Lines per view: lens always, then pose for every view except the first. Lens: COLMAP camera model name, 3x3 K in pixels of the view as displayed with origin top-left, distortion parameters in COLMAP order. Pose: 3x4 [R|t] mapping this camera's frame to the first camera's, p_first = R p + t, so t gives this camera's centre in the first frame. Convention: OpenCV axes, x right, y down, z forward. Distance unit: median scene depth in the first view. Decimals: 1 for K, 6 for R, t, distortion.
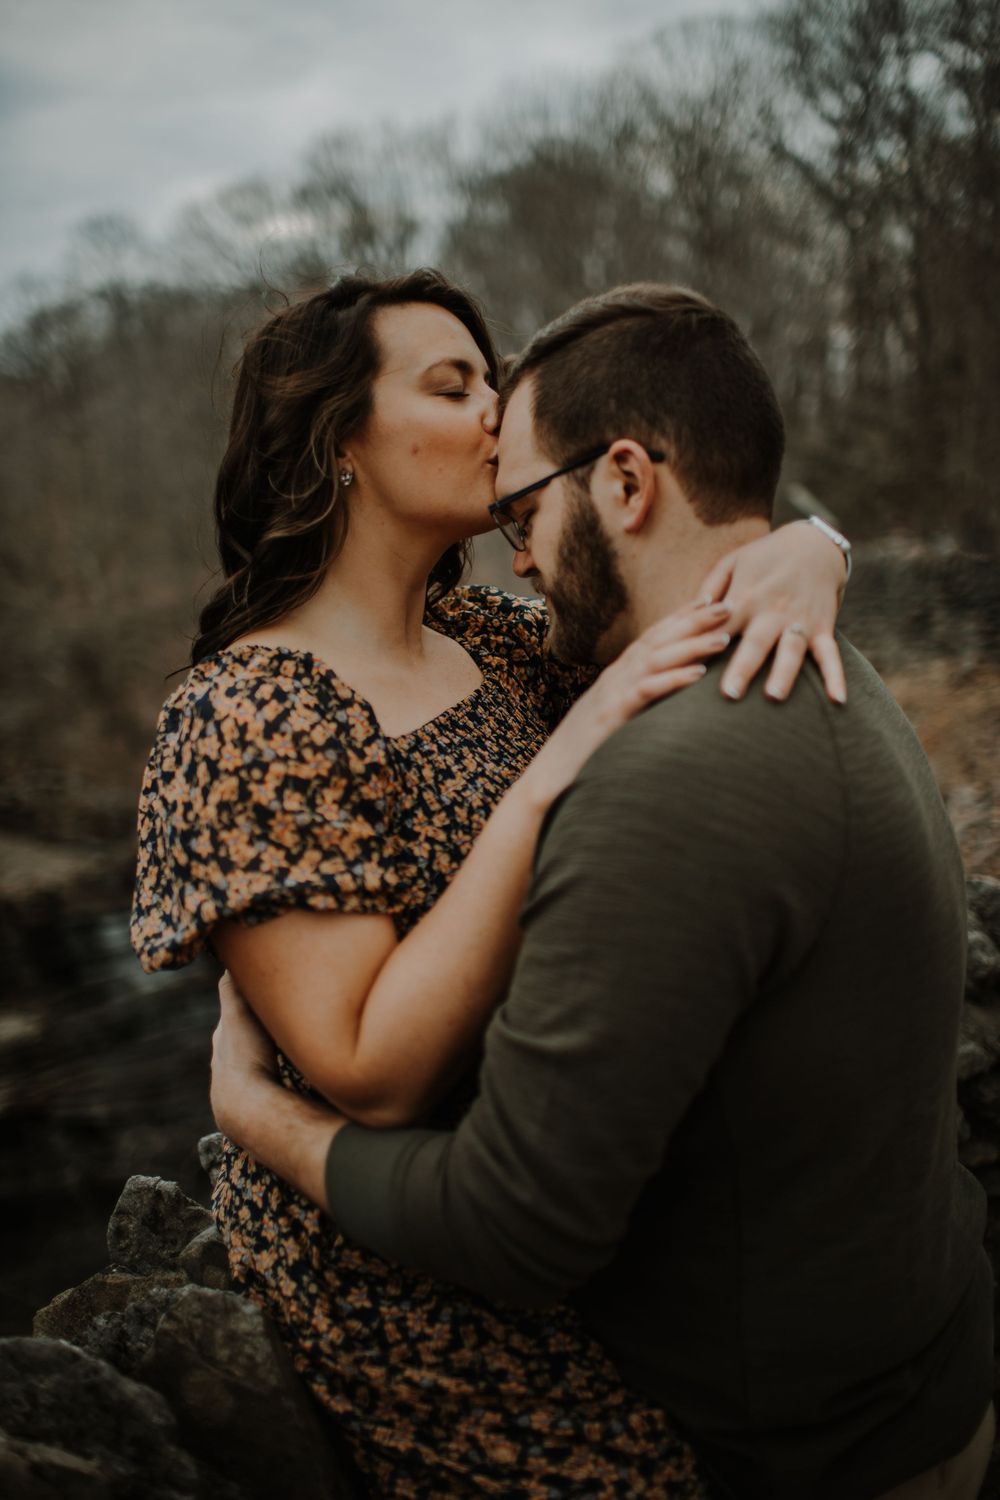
lens RADIAL K [[1538.6, 0, 477.9], [0, 1538.6, 749.7], [0, 0, 1]] dist [-0.104290, 0.119288]
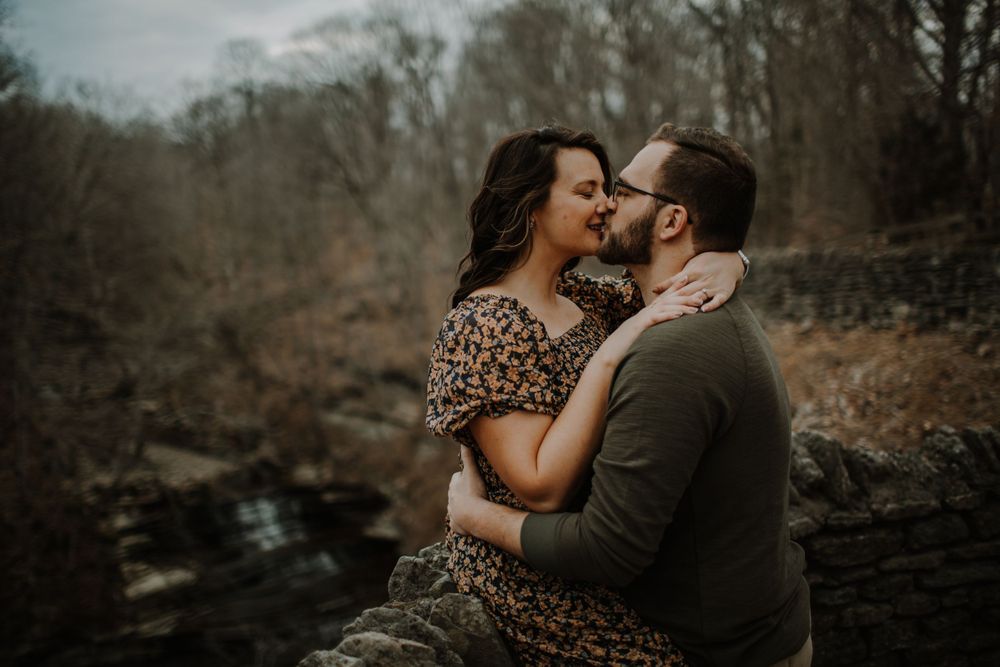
lens RADIAL K [[1025.7, 0, 500.0], [0, 1025.7, 333.5], [0, 0, 1]] dist [-0.104290, 0.119288]
pose [[0.999842, -0.007634, 0.016043, -0.113587], [0.008489, 0.998509, -0.053924, 0.053402], [-0.015608, 0.054052, 0.998416, -0.408225]]
